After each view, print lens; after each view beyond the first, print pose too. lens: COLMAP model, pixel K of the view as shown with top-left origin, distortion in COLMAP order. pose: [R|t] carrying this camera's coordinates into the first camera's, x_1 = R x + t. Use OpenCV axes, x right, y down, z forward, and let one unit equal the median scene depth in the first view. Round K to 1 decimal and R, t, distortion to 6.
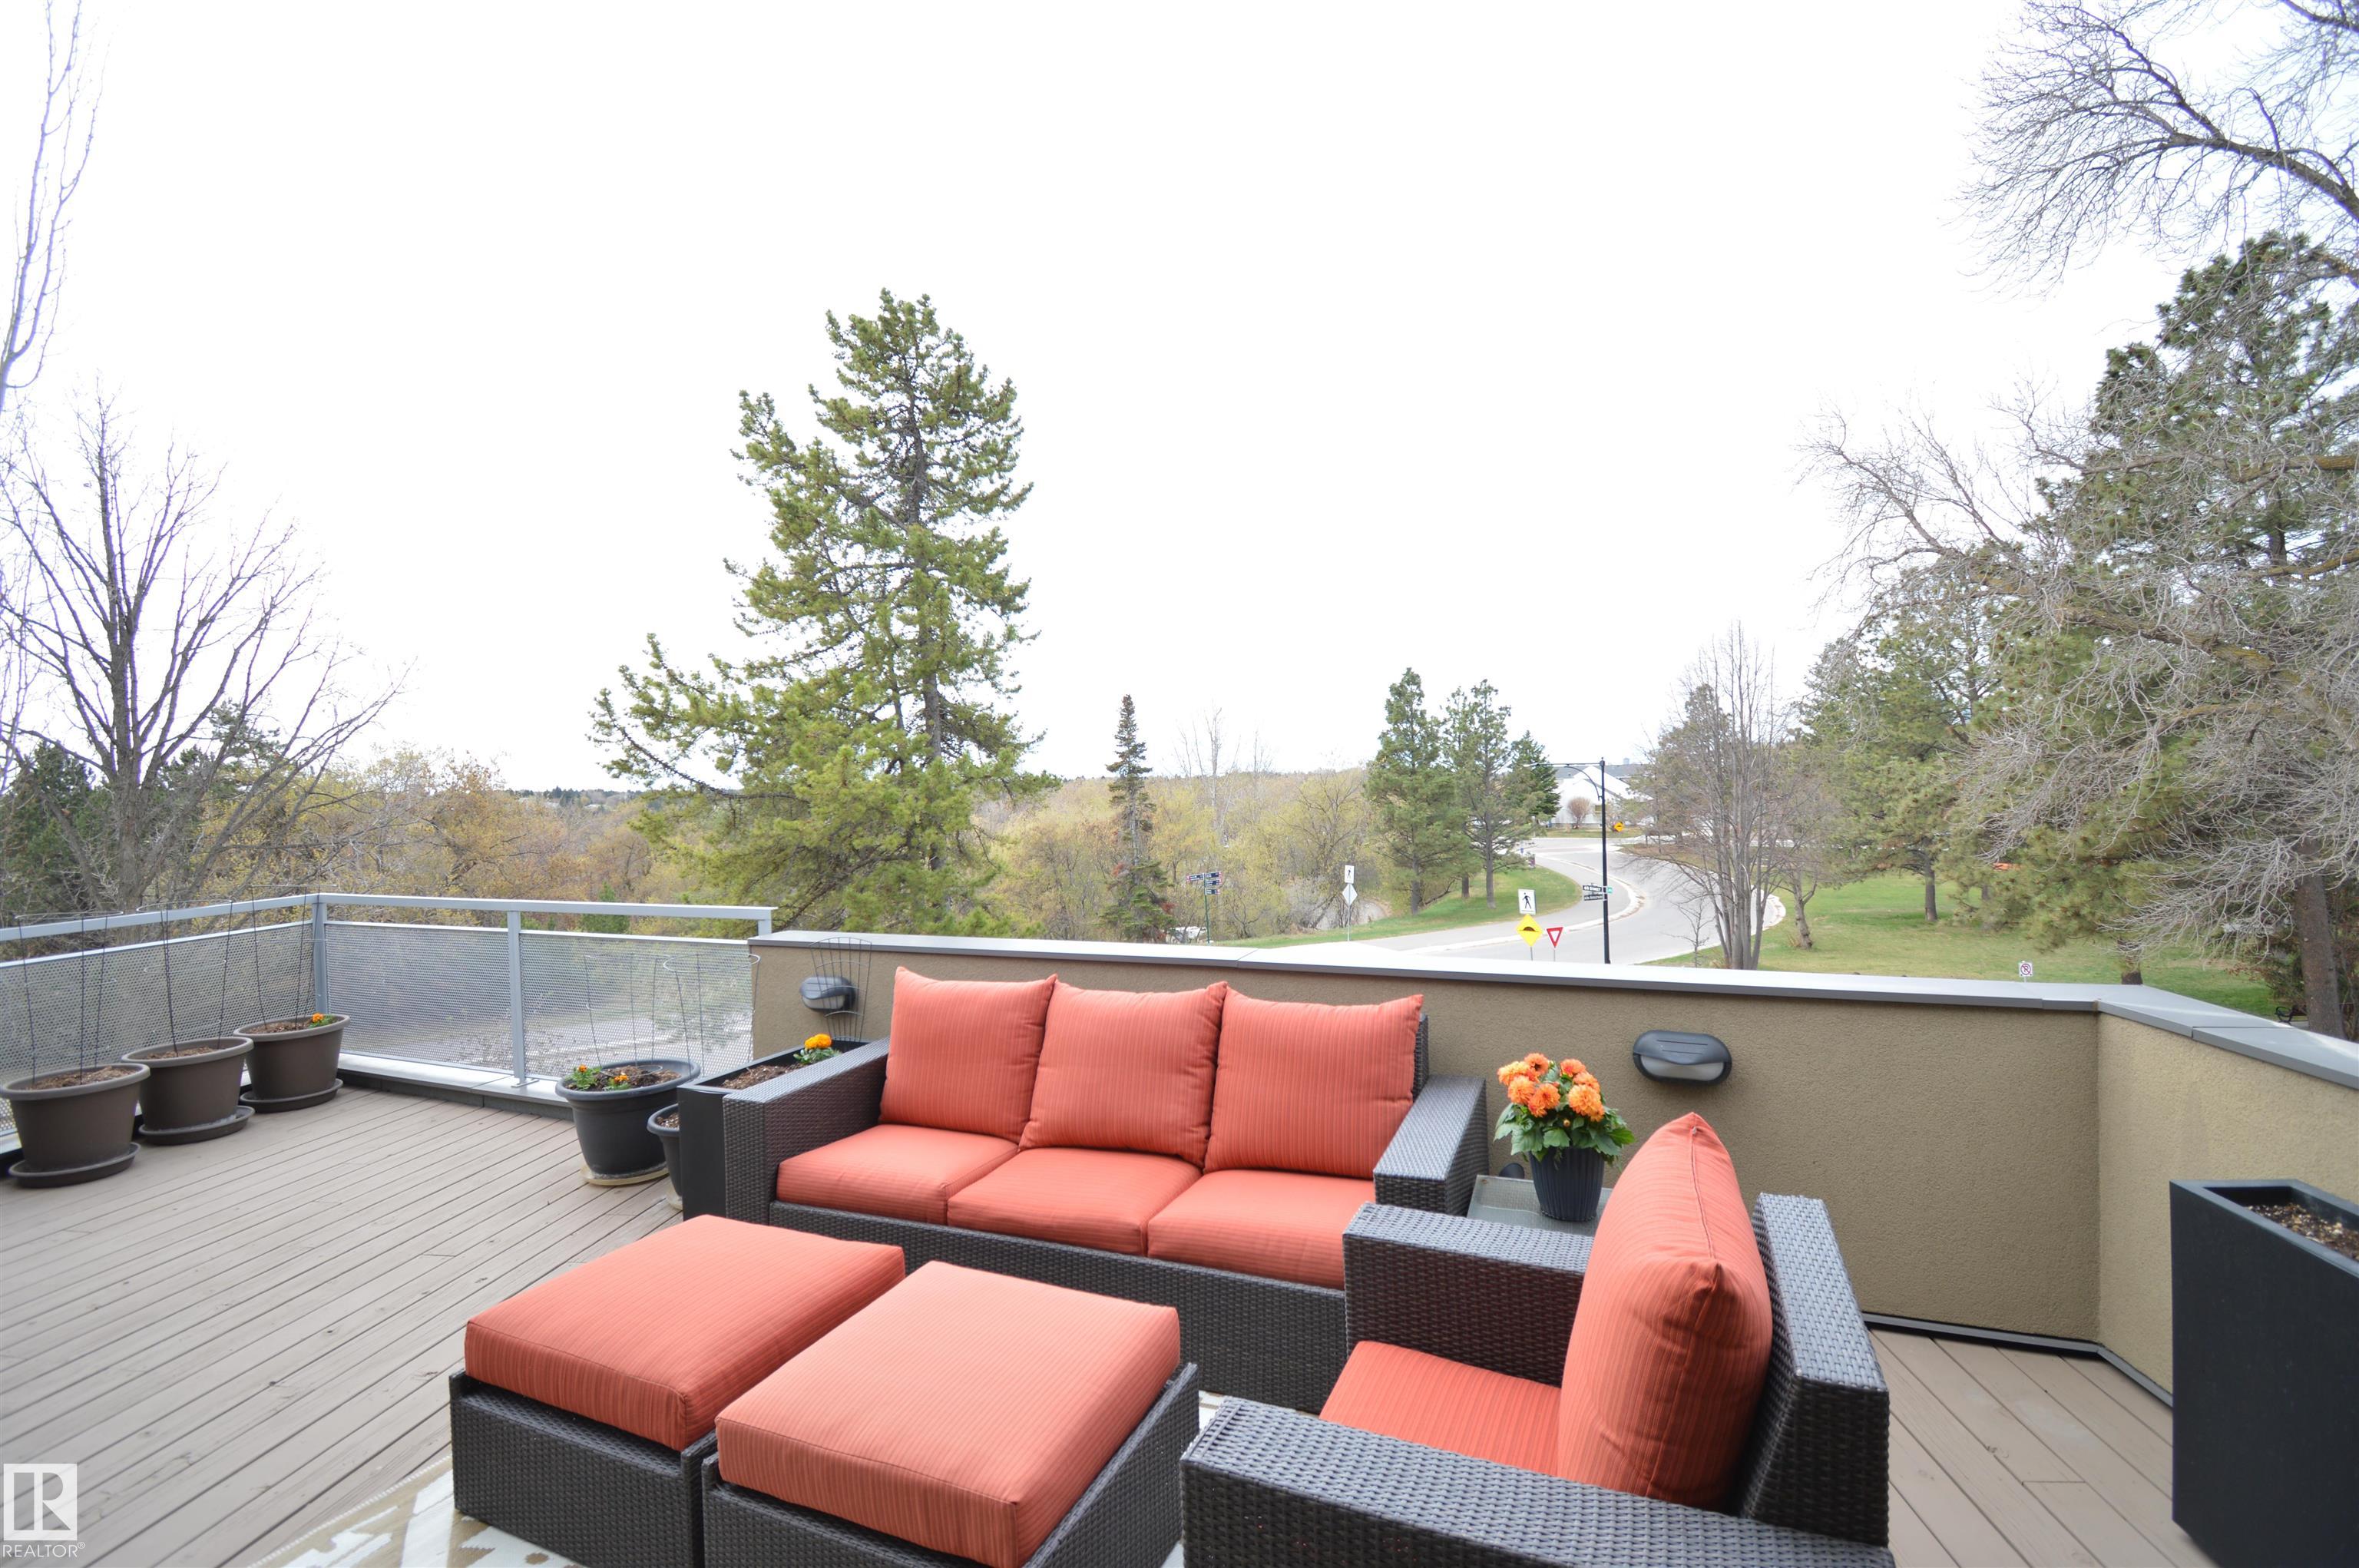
lens RADIAL K [[1035.4, 0, 1192.9], [0, 1035.4, 787.0], [0, 0, 1]] dist [-0.000768, -0.017506]
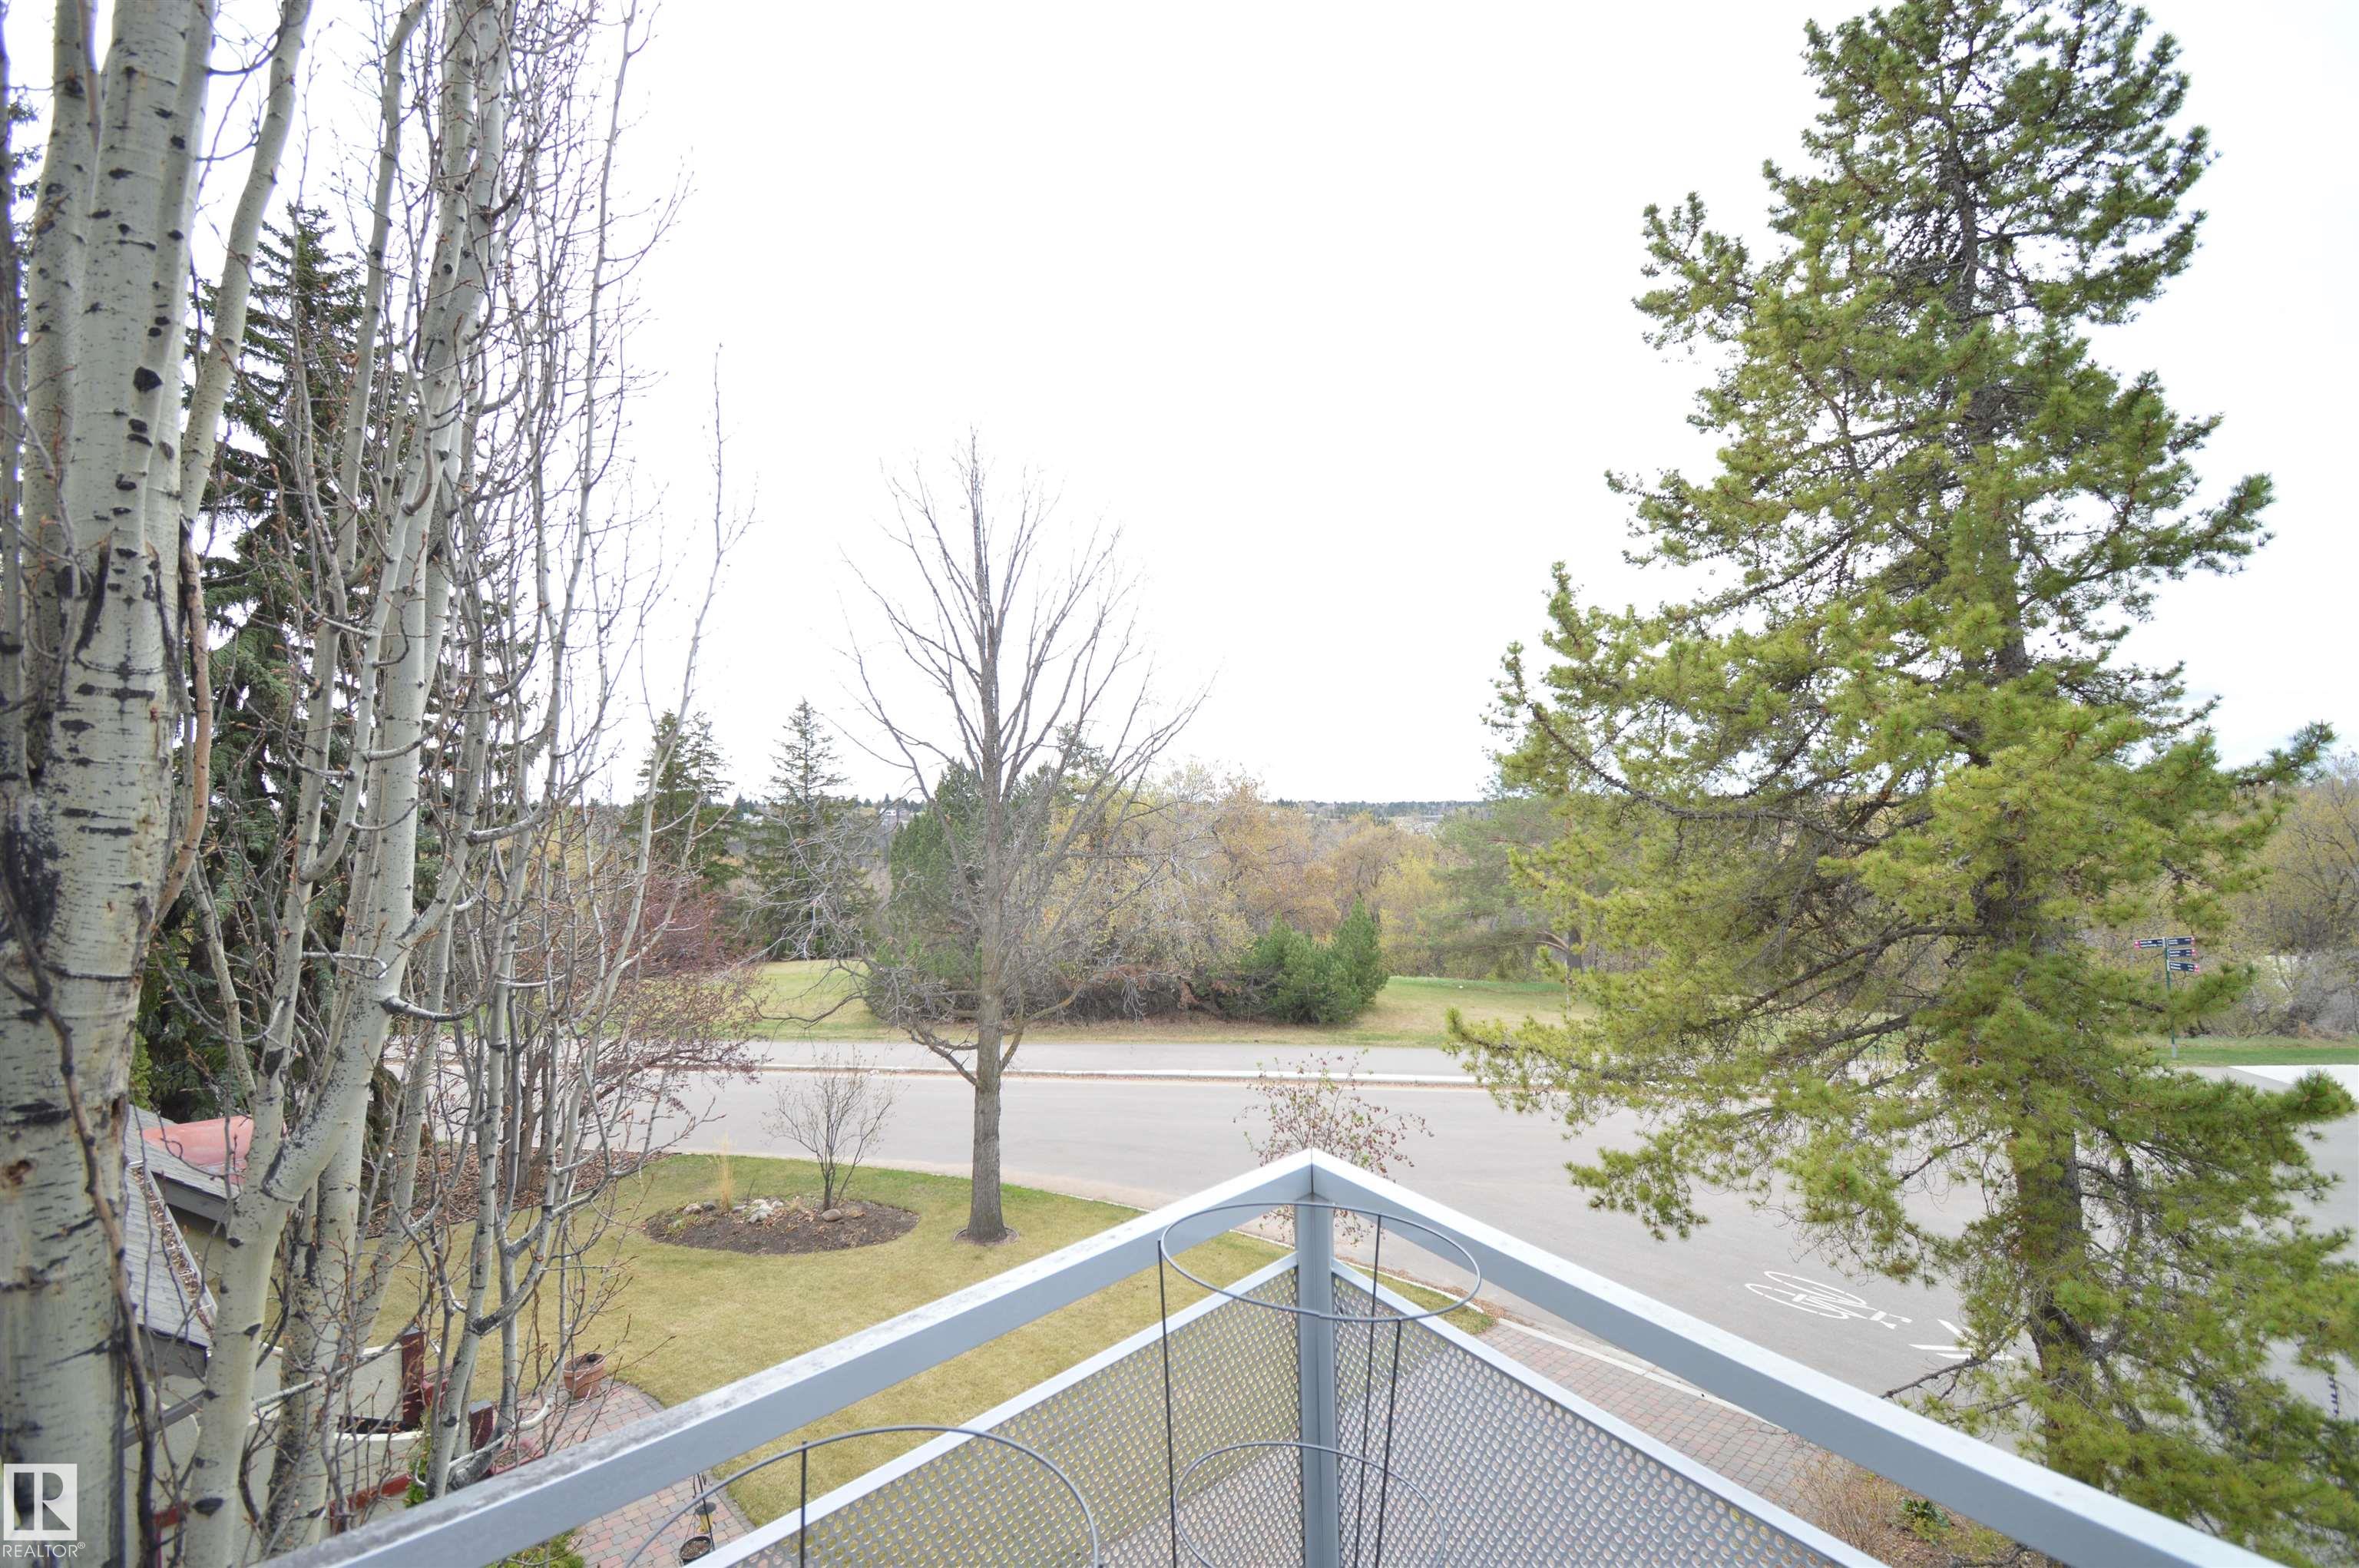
lens RADIAL K [[1035.4, 0, 1192.9], [0, 1035.4, 787.0], [0, 0, 1]] dist [-0.000768, -0.017506]
pose [[0.803513, 0.000479, -0.595287, -0.319365], [-0.008215, 0.999913, -0.010283, 0.002480], [0.595231, 0.013153, 0.803447, 0.336886]]
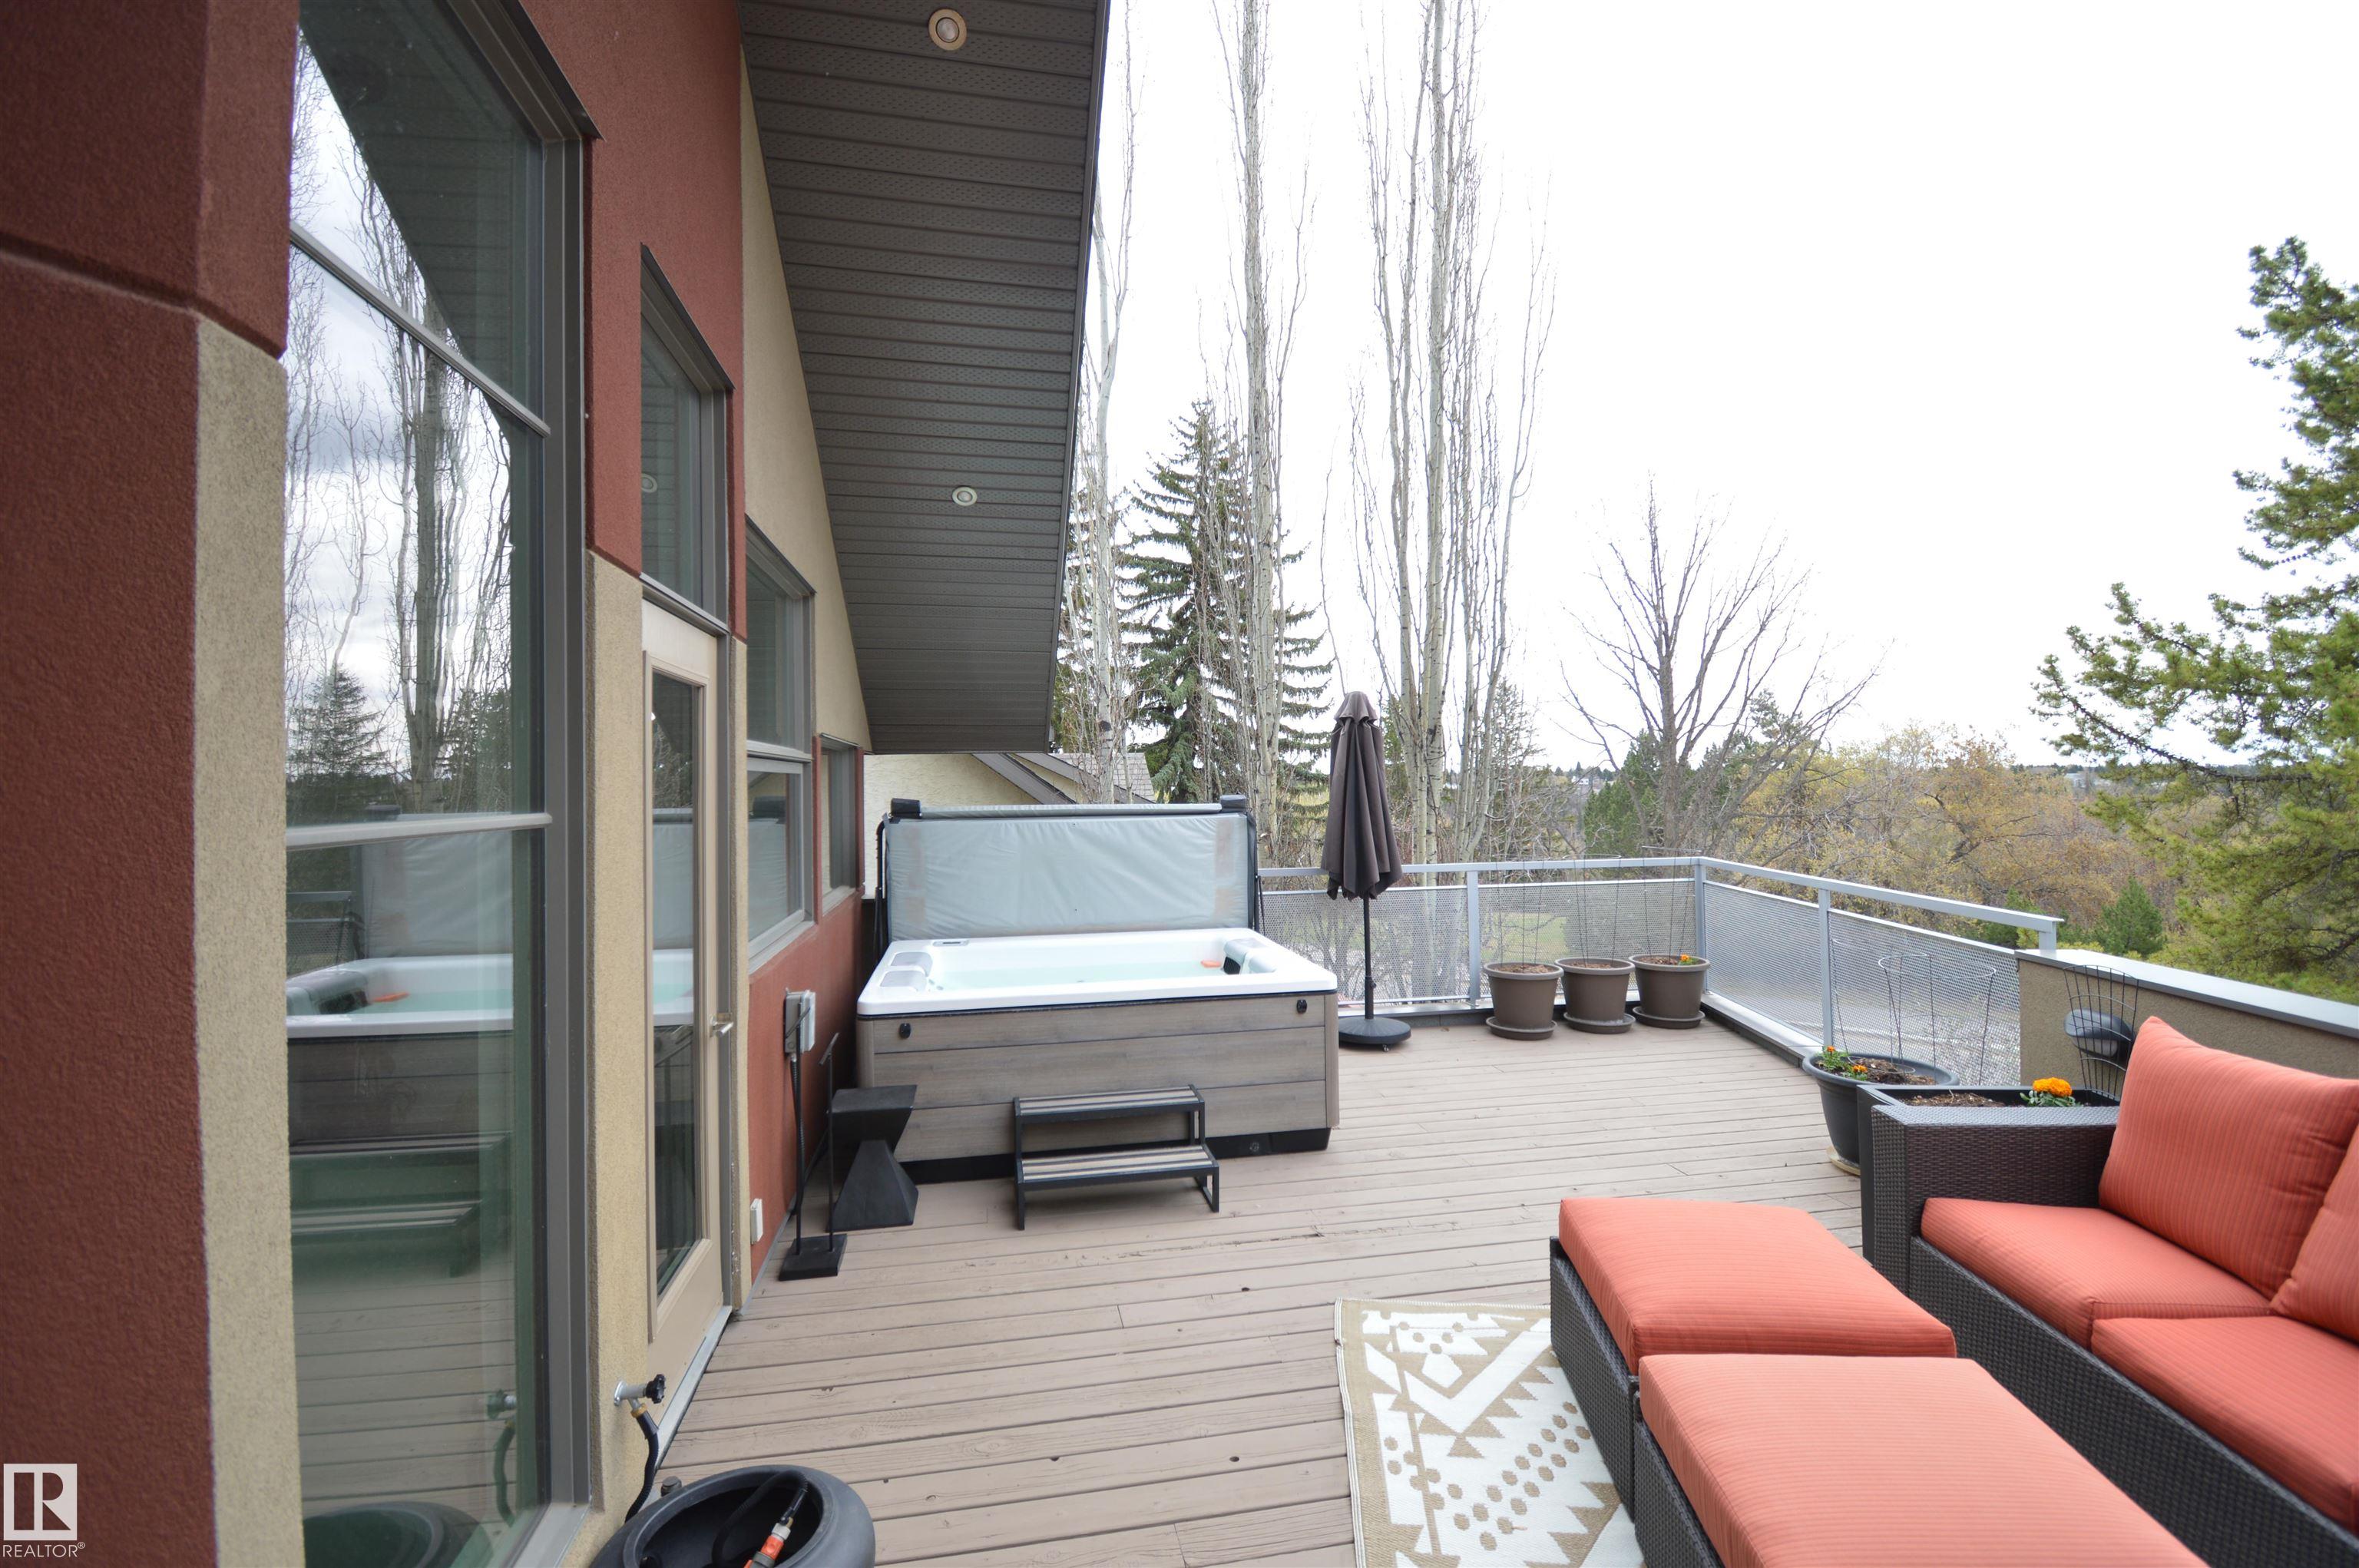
lens RADIAL K [[1035.4, 0, 1192.9], [0, 1035.4, 787.0], [0, 0, 1]] dist [-0.000768, -0.017506]
pose [[0.289034, 0.019587, -0.957118, 0.060921], [0.004103, 0.999756, 0.021699, -0.003434], [0.957310, -0.010198, 0.288883, 0.031619]]
